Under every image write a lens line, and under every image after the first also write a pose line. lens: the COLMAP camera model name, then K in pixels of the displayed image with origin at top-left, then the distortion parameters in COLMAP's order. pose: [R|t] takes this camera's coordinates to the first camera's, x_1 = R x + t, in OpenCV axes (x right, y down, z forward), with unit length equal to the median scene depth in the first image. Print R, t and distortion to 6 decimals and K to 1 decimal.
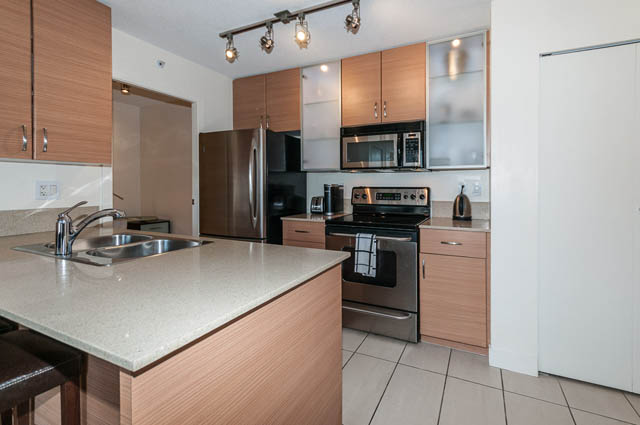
lens RADIAL K [[289.8, 0, 325.9], [0, 289.8, 187.2], [0, 0, 1]] dist [0.001350, -0.000053]
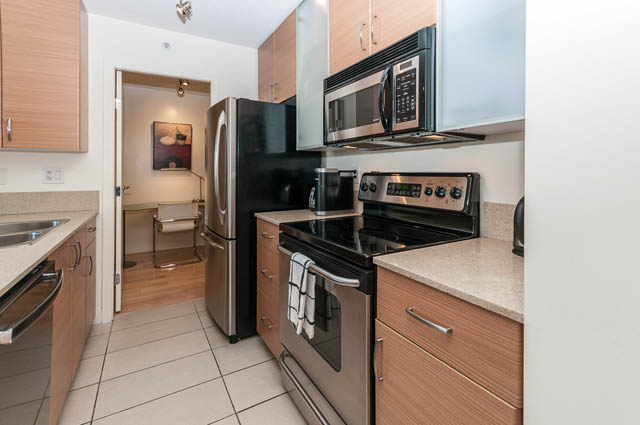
lens RADIAL K [[285.3, 0, 333.1], [0, 285.3, 175.8], [0, 0, 1]] dist [0.014296, -0.011802]
pose [[0.841371, 0.005639, -0.540429, 0.414727], [-0.003961, 0.999983, 0.004268, 0.003471], [0.540444, -0.001450, 0.841379, 0.487275]]
